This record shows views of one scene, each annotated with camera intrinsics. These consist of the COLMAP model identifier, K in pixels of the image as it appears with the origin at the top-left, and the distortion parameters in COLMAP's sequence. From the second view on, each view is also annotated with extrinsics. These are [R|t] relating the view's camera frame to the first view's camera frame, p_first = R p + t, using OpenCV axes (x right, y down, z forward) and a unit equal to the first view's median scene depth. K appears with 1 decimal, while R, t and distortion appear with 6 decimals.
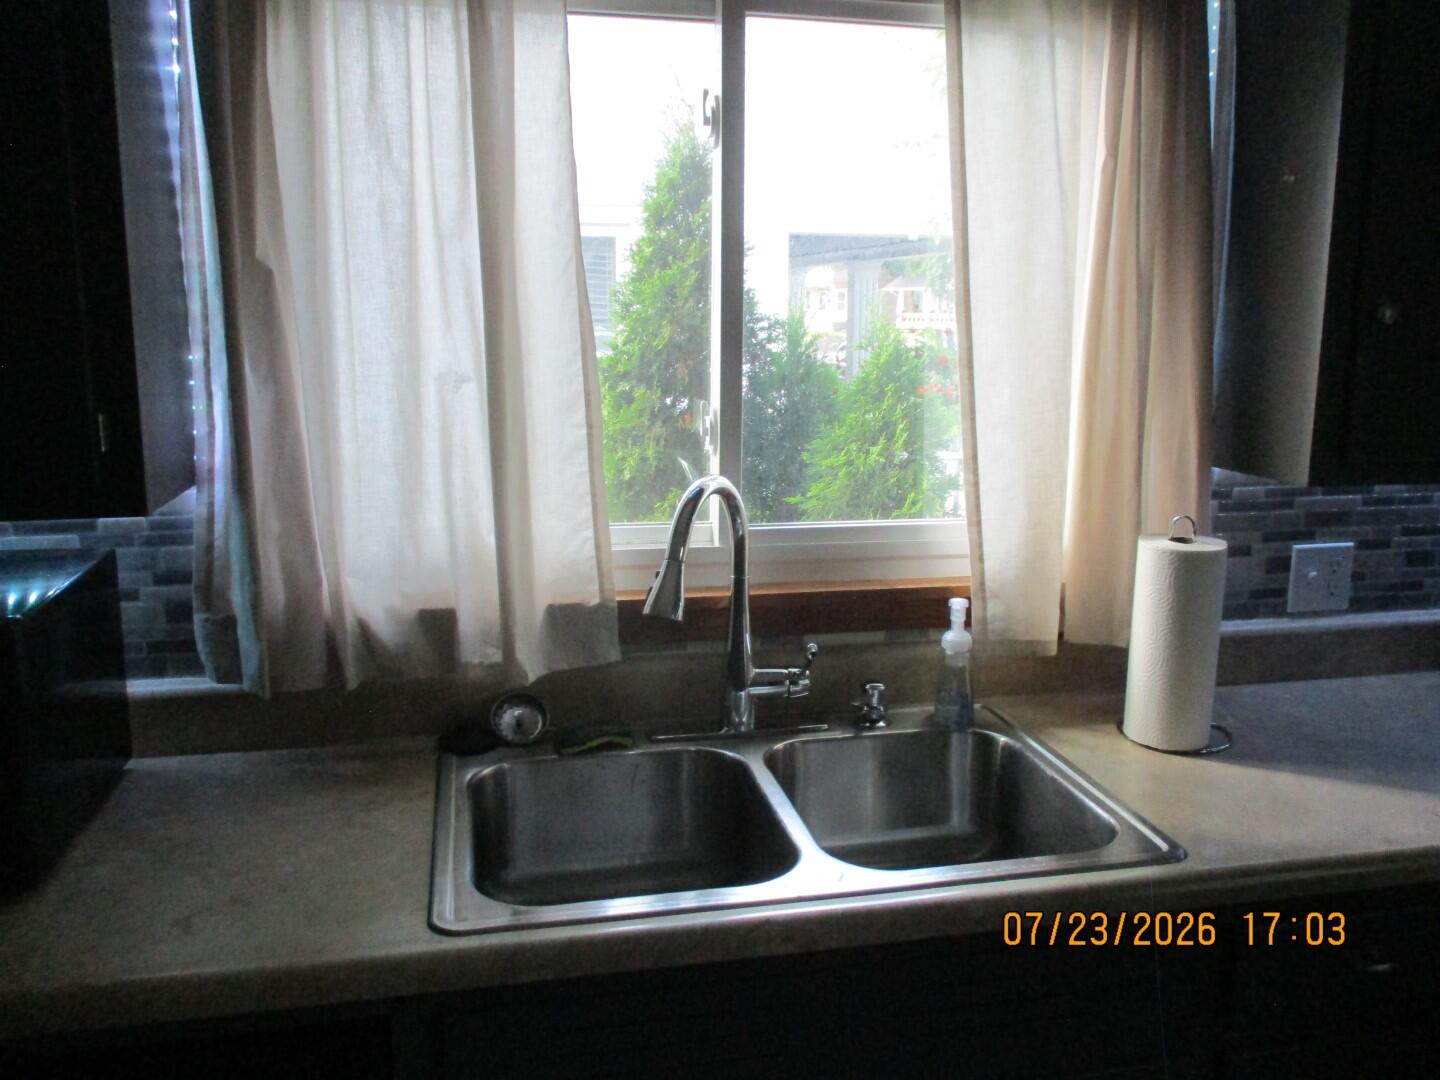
lens RADIAL K [[1189.3, 0, 720.0], [0, 1189.3, 540.0], [0, 0, 1]] dist [-0.045622, 0.006157]
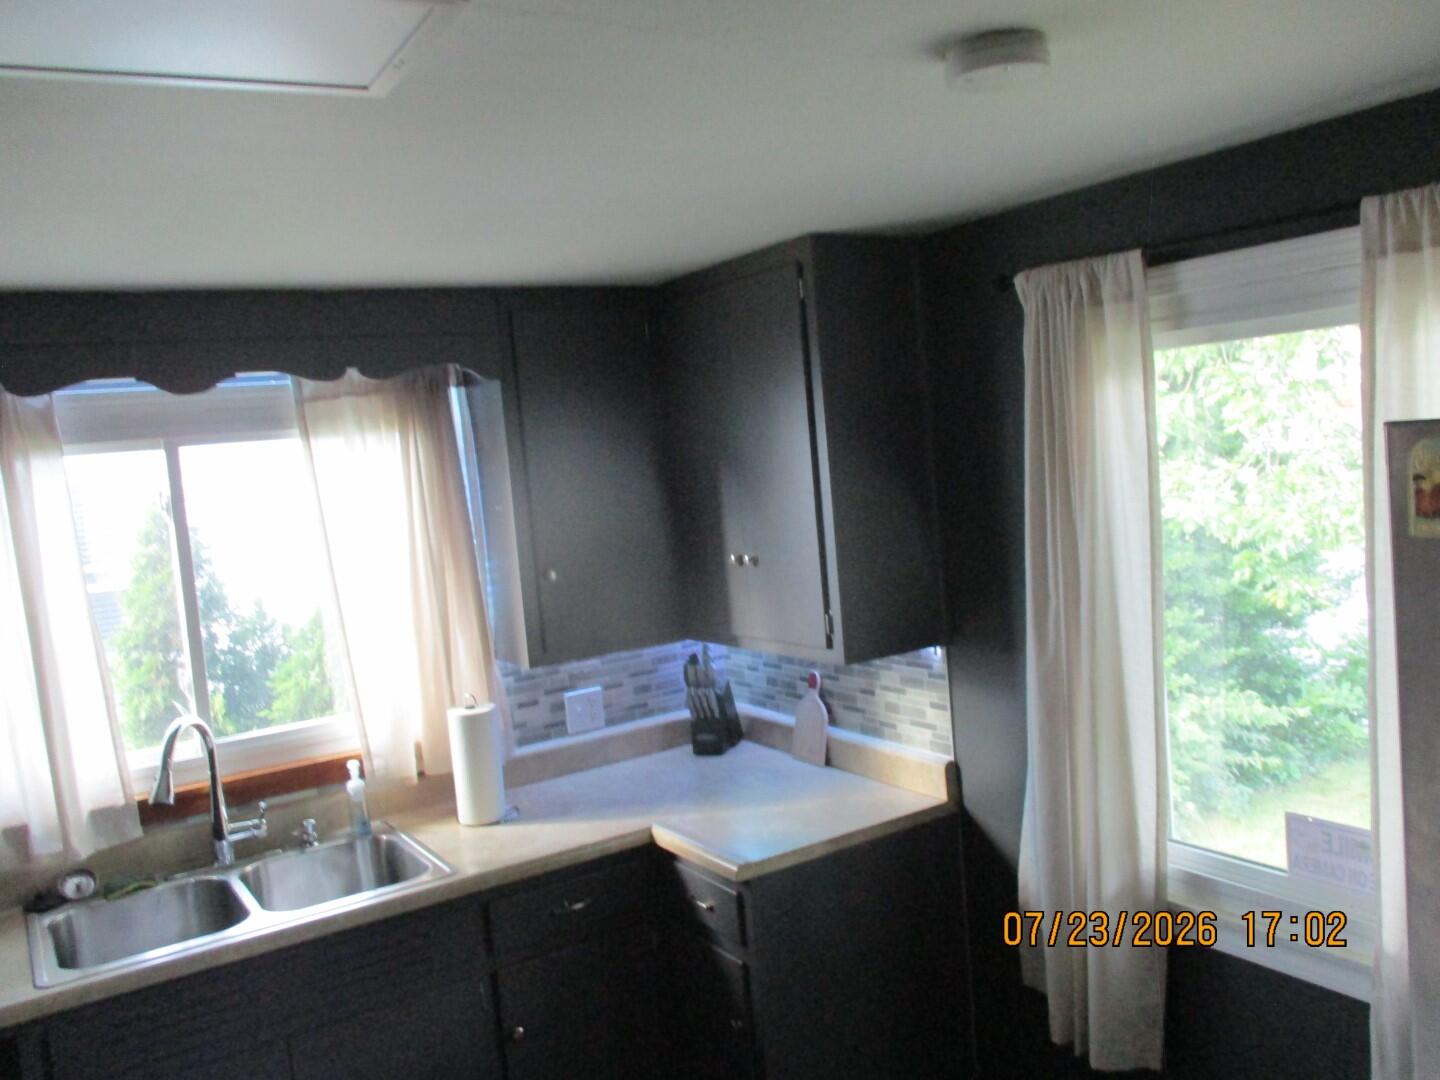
lens RADIAL K [[1185.7, 0, 738.7], [0, 1185.7, 534.1], [0, 0, 1]] dist [-0.048838, 0.021526]
pose [[0.927103, -0.116139, 0.356359, 0.147303], [0.161620, 0.981720, -0.100524, -0.012216], [-0.338170, 0.150791, 0.928926, -0.815399]]
